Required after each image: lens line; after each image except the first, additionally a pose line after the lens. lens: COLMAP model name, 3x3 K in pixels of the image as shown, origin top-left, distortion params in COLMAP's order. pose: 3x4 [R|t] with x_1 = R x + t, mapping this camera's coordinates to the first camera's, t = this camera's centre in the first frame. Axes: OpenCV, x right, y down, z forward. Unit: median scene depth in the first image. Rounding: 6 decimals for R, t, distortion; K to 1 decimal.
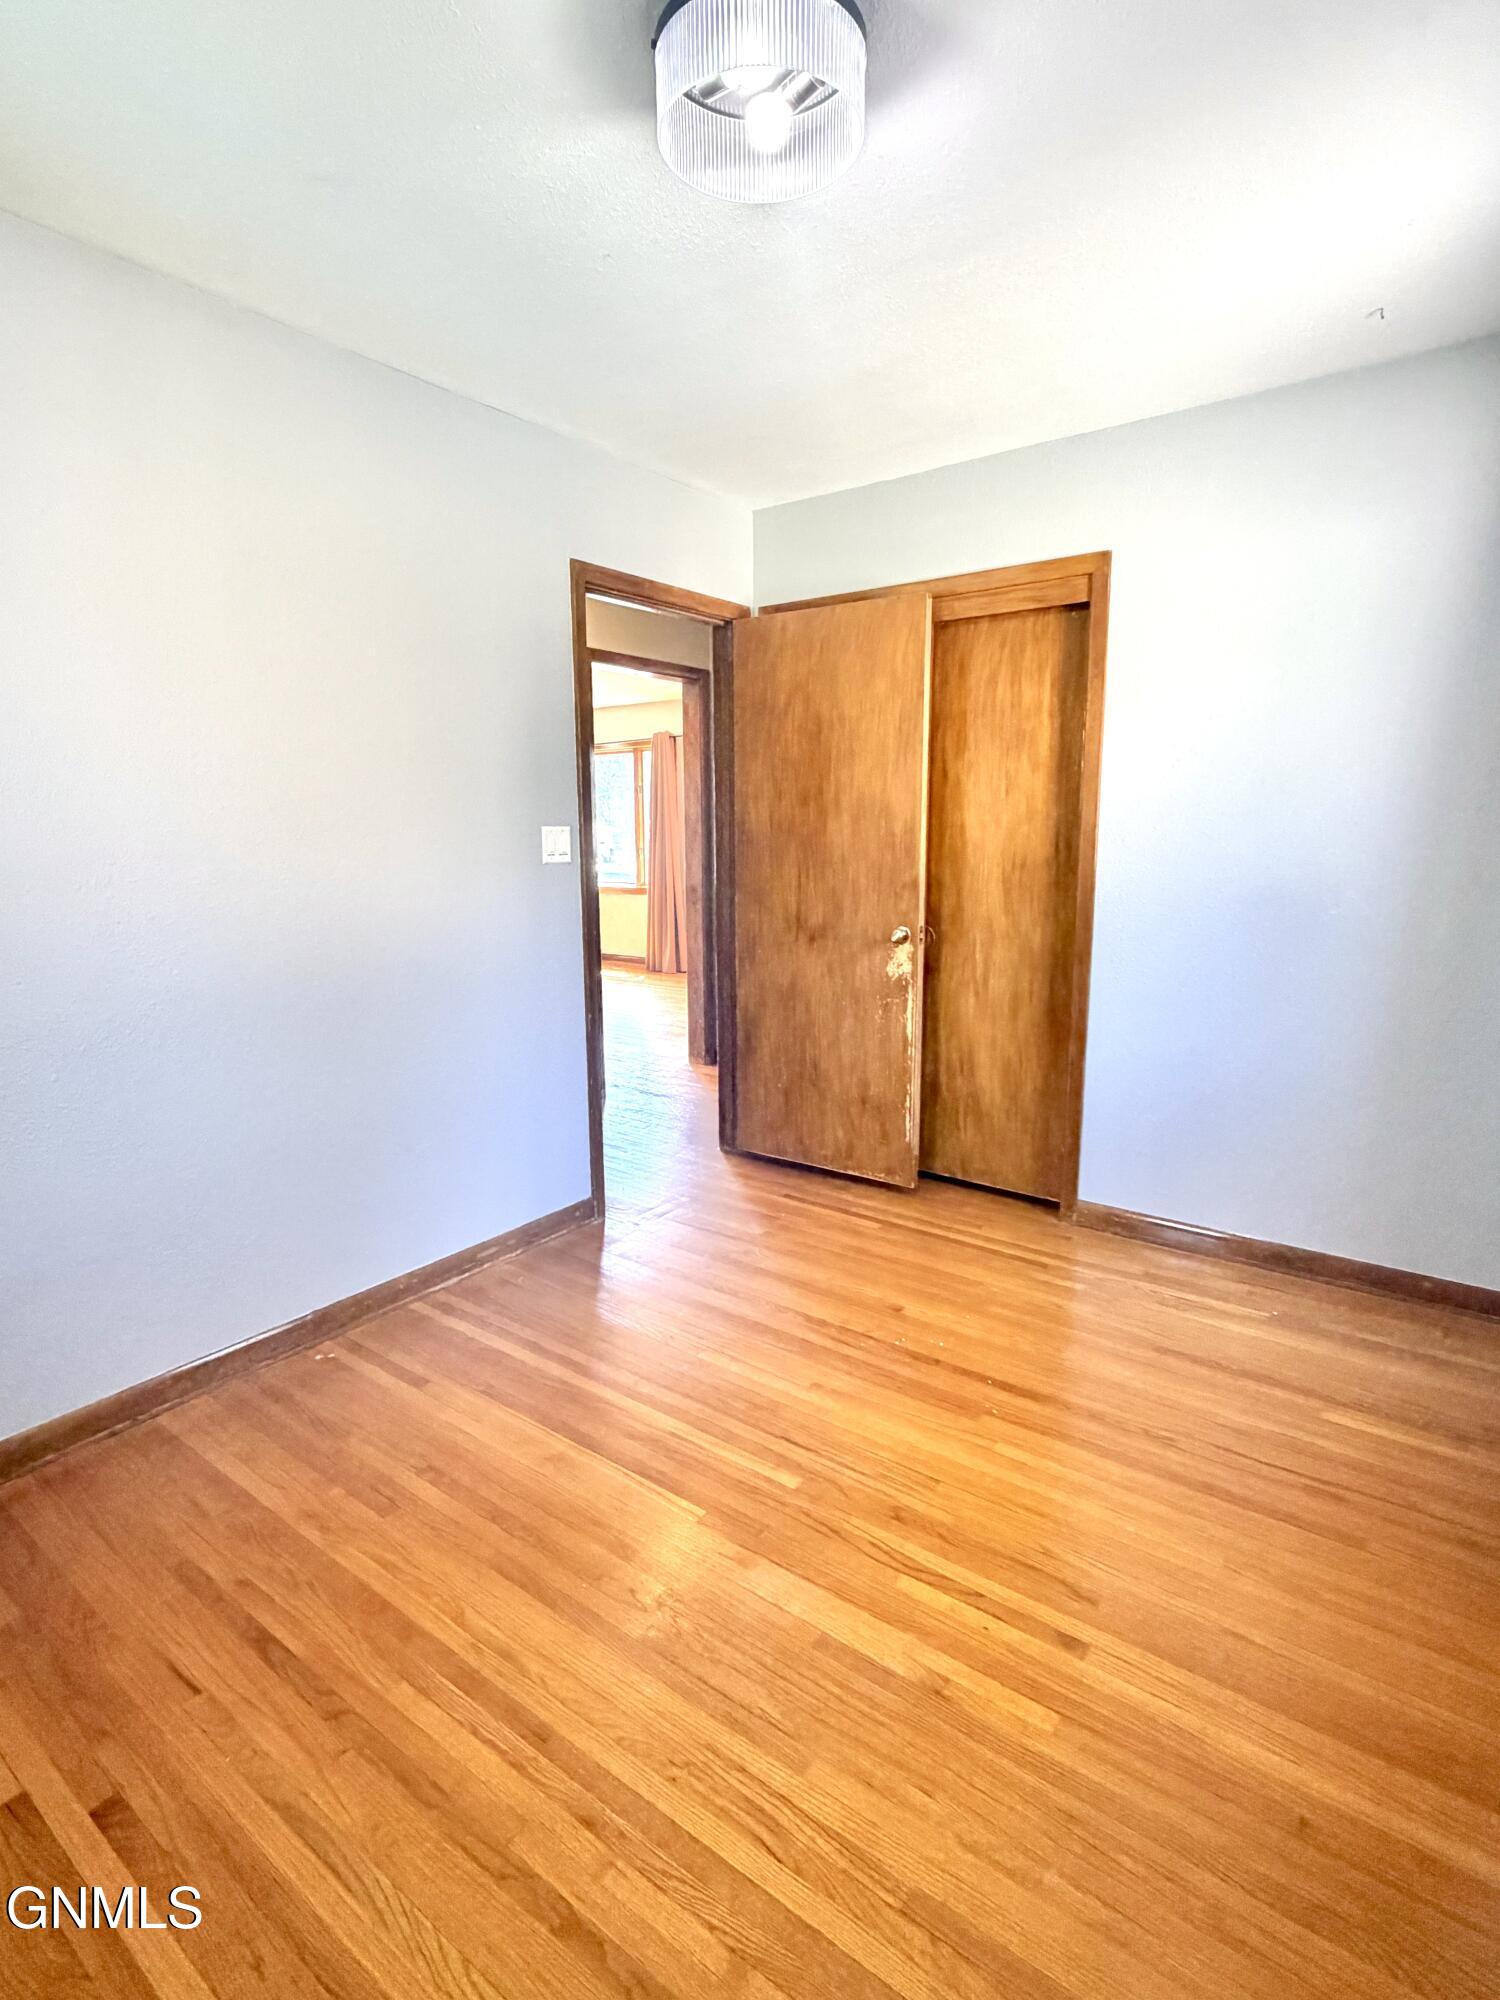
lens RADIAL K [[990.3, 0, 750.0], [0, 990.3, 1000.0], [0, 0, 1]] dist [0.000364, 0.000071]
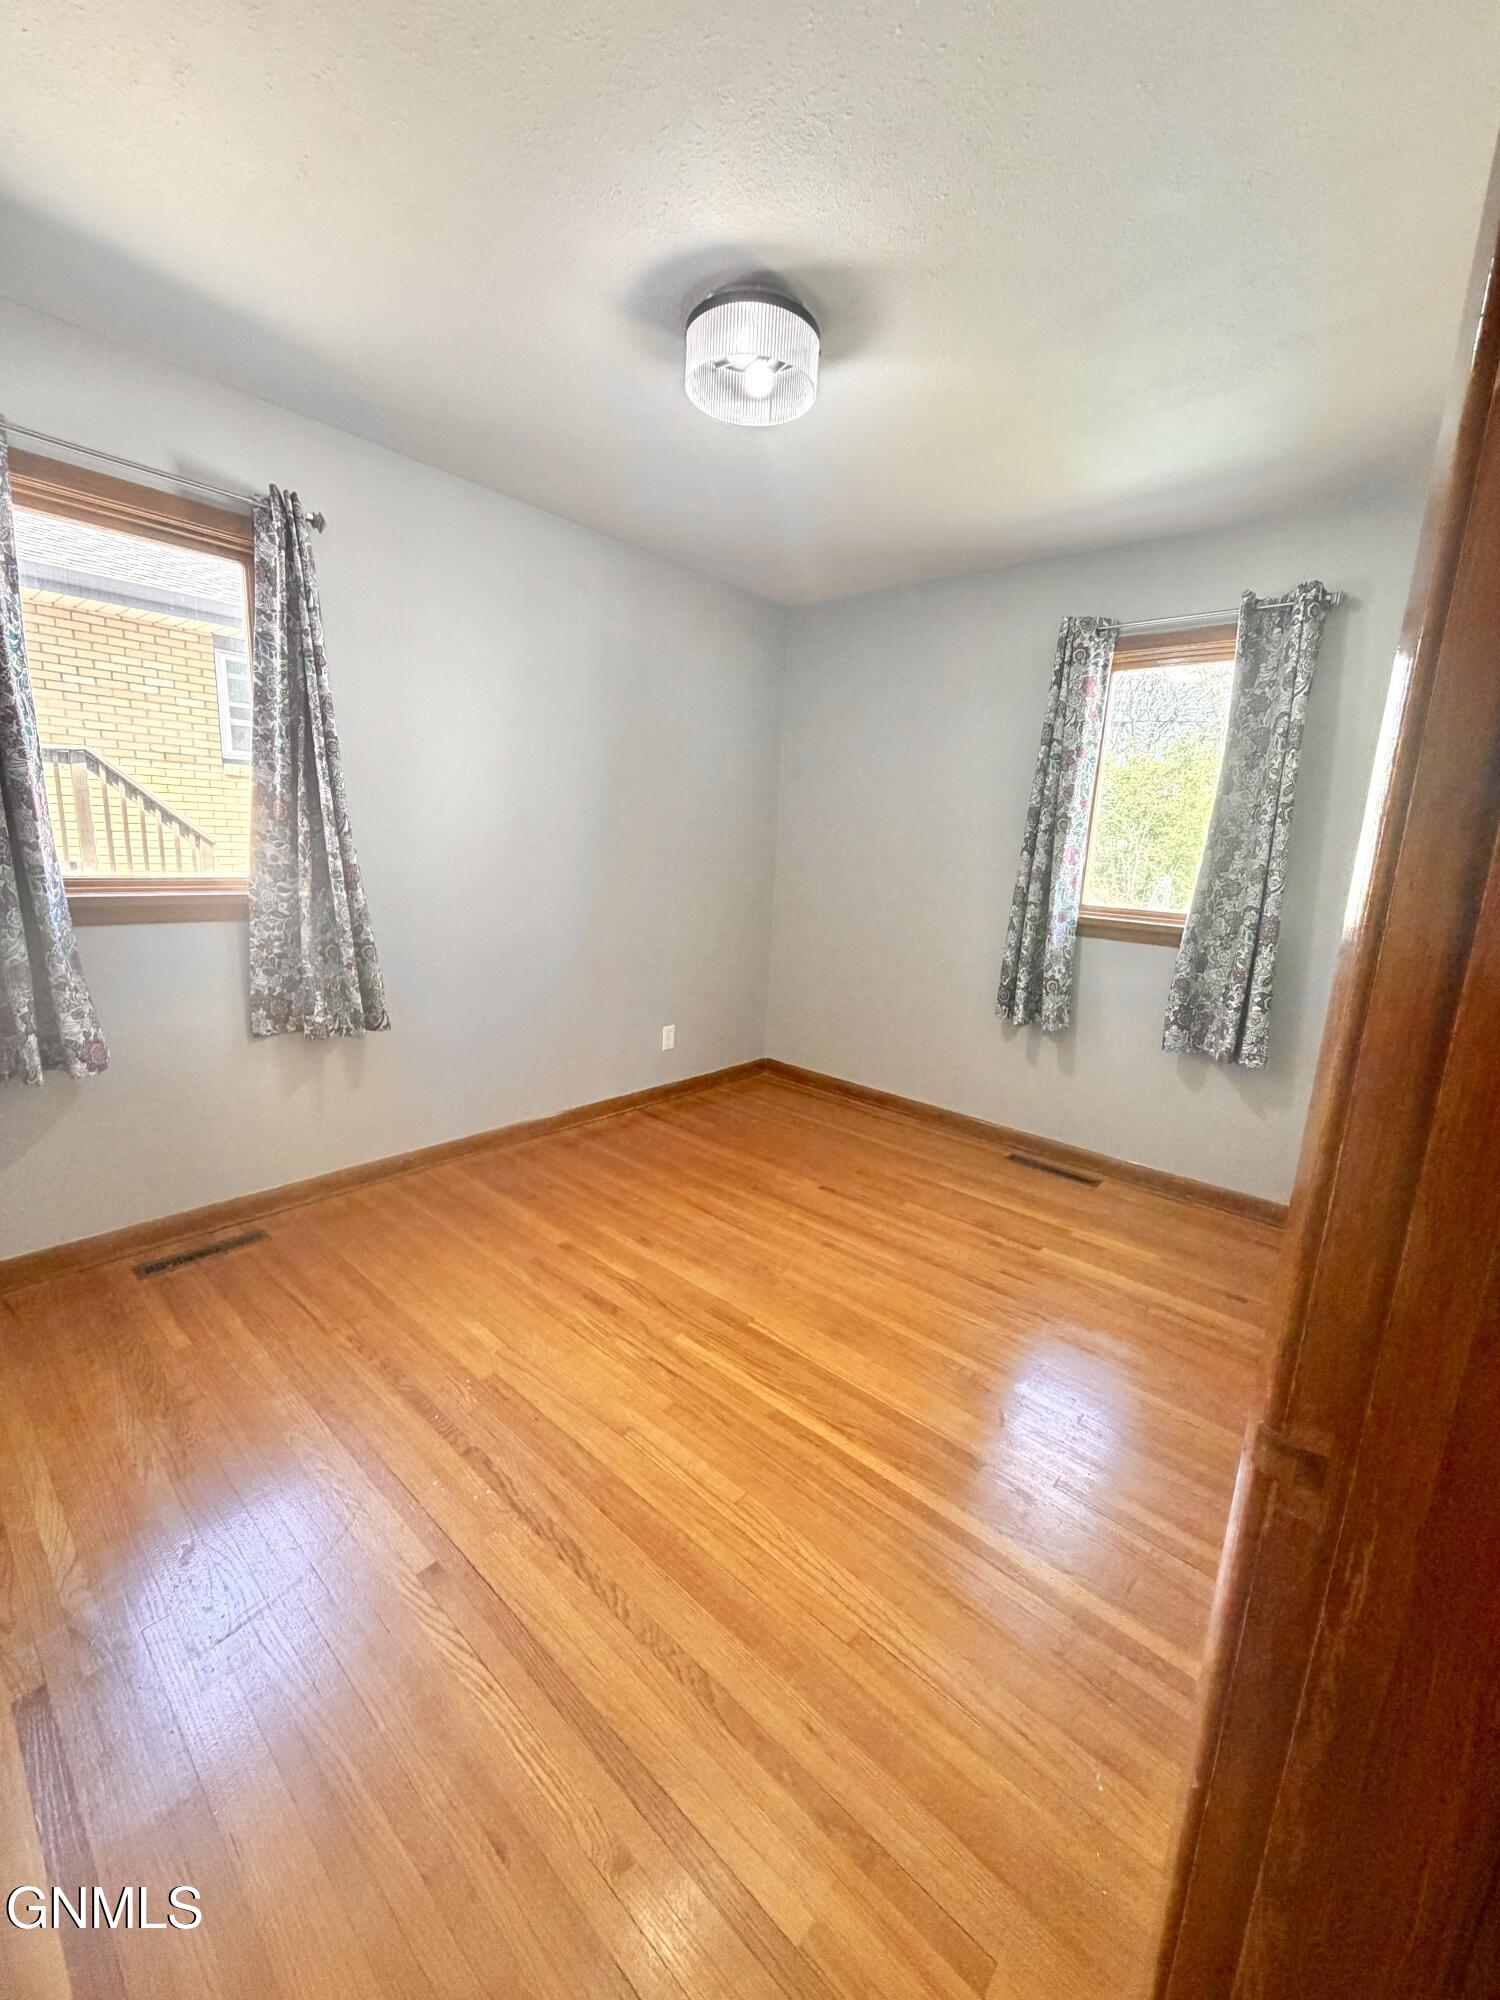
lens RADIAL K [[806.9, 0, 750.0], [0, 806.9, 1000.0], [0, 0, 1]] dist [0.035237, -0.012158]
pose [[-0.995920, -0.054084, 0.072235, -0.064423], [-0.024580, 0.932812, 0.359525, -0.197595], [-0.086826, 0.356282, -0.930335, 1.160410]]
